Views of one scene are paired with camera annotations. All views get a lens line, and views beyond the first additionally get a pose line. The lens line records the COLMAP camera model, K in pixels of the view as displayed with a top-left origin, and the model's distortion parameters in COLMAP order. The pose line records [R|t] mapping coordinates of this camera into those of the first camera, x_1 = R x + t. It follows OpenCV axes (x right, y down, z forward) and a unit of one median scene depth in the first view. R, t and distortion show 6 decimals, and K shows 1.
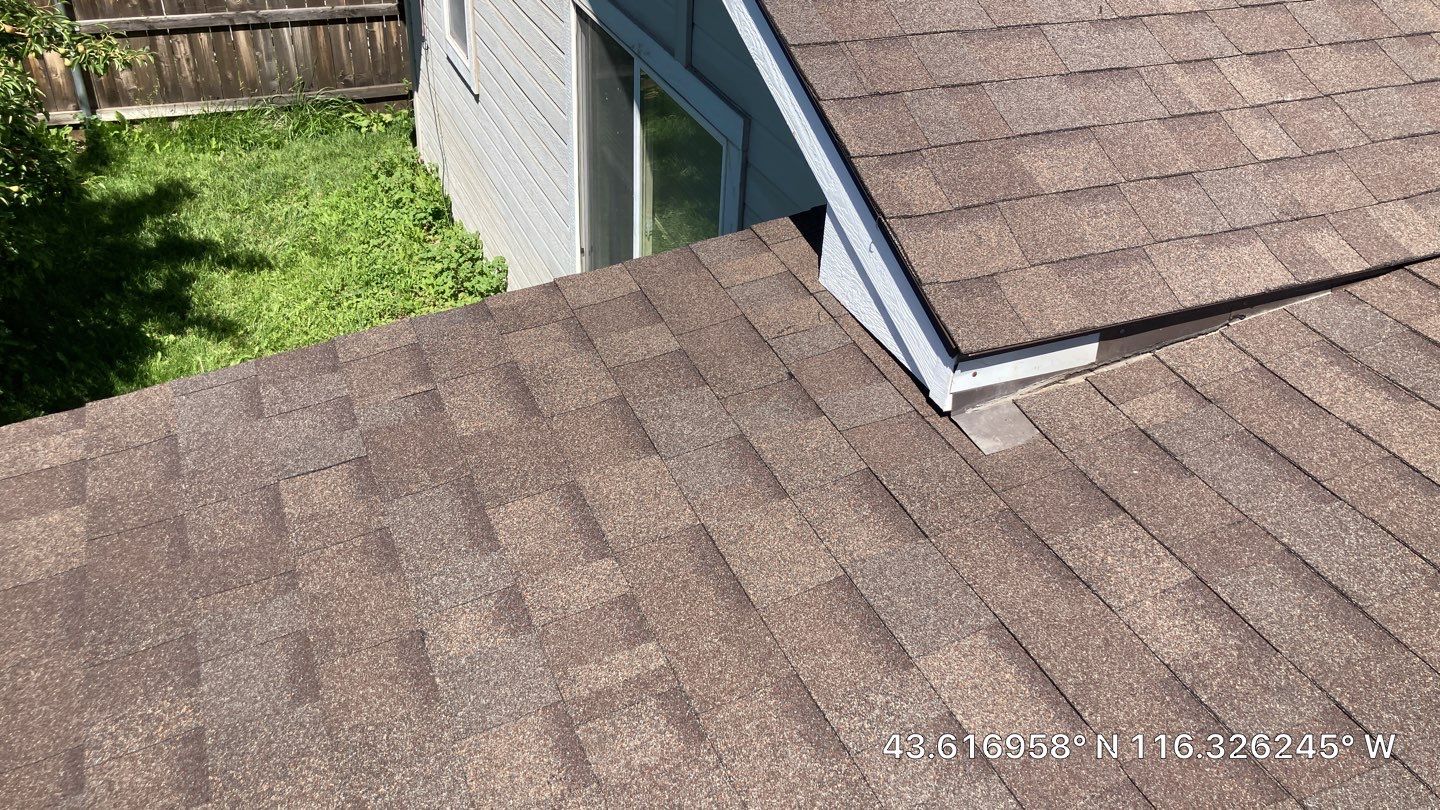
lens RADIAL K [[1185.1, 0, 720.0], [0, 1185.1, 405.0], [0, 0, 1]] dist [0.005009, 0.000745]
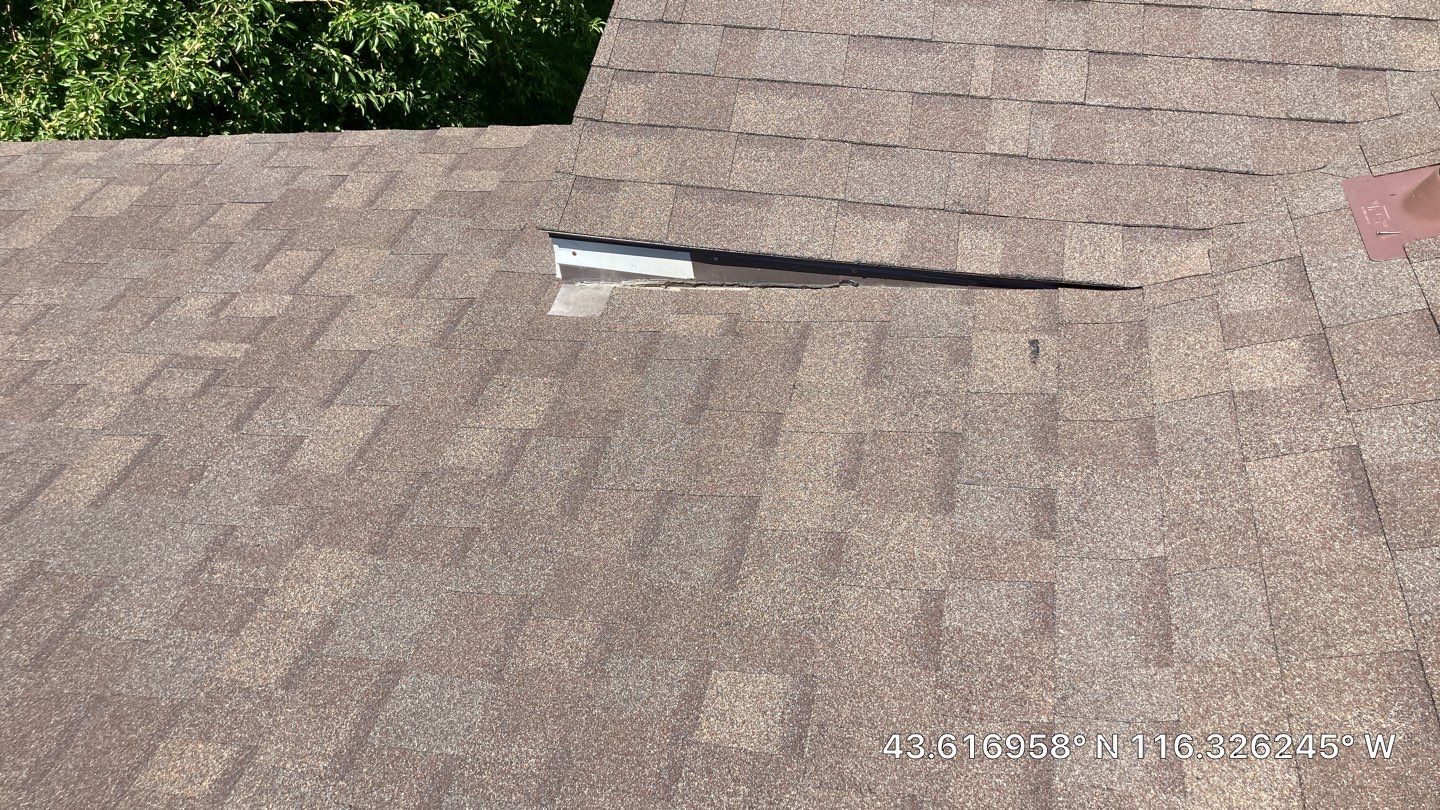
lens RADIAL K [[1185.1, 0, 720.0], [0, 1185.1, 405.0], [0, 0, 1]] dist [0.005009, 0.000745]
pose [[0.788382, 0.326498, -0.521395, 0.958428], [-0.287491, 0.944836, 0.156953, -0.106576], [0.543877, 0.026158, 0.838757, 0.045710]]
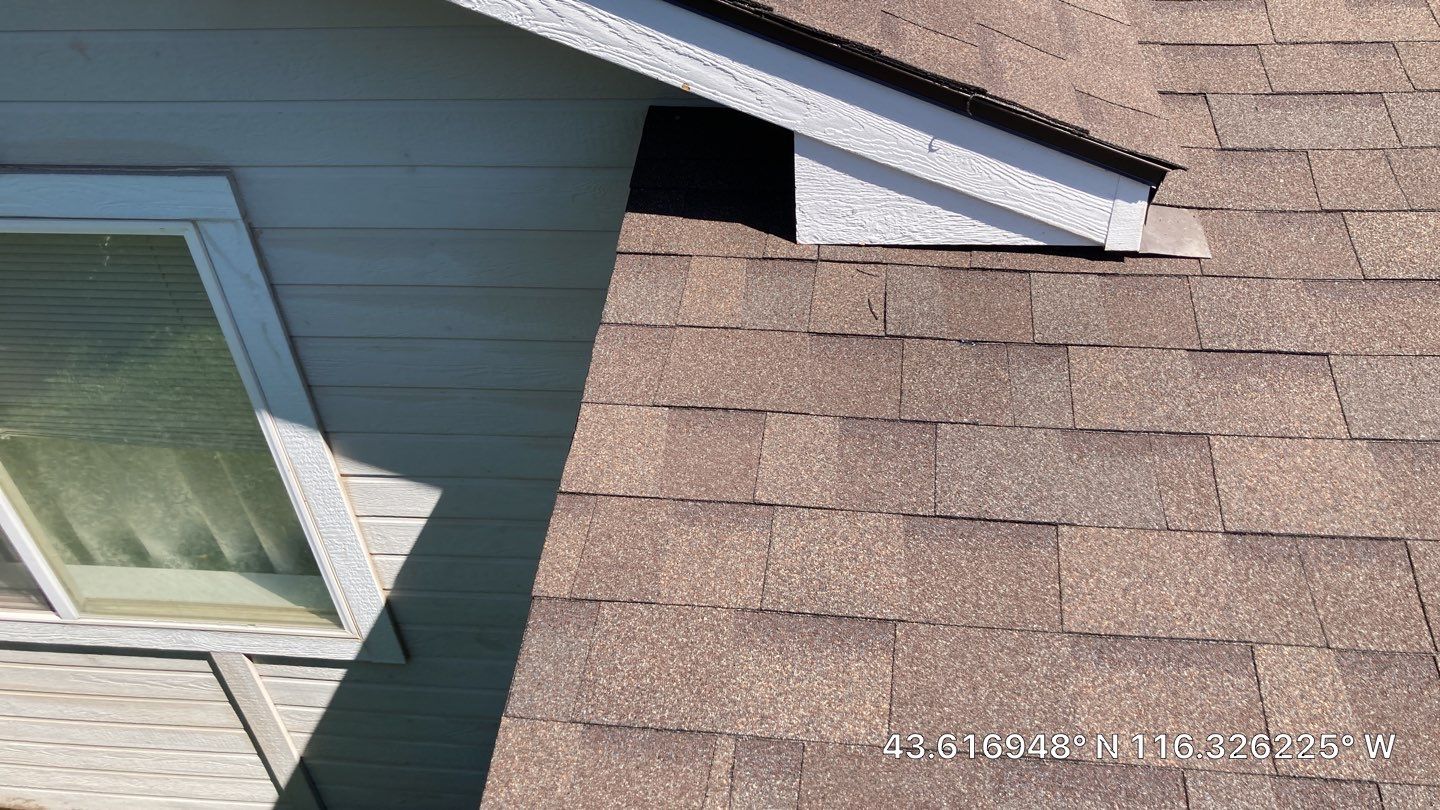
lens RADIAL K [[1185.1, 0, 720.0], [0, 1185.1, 405.0], [0, 0, 1]] dist [0.005009, 0.000745]
pose [[0.482450, -0.629334, 0.609247, -0.500398], [0.552900, 0.758270, 0.345440, -0.343246], [-0.679370, 0.170195, 0.713785, 0.584020]]
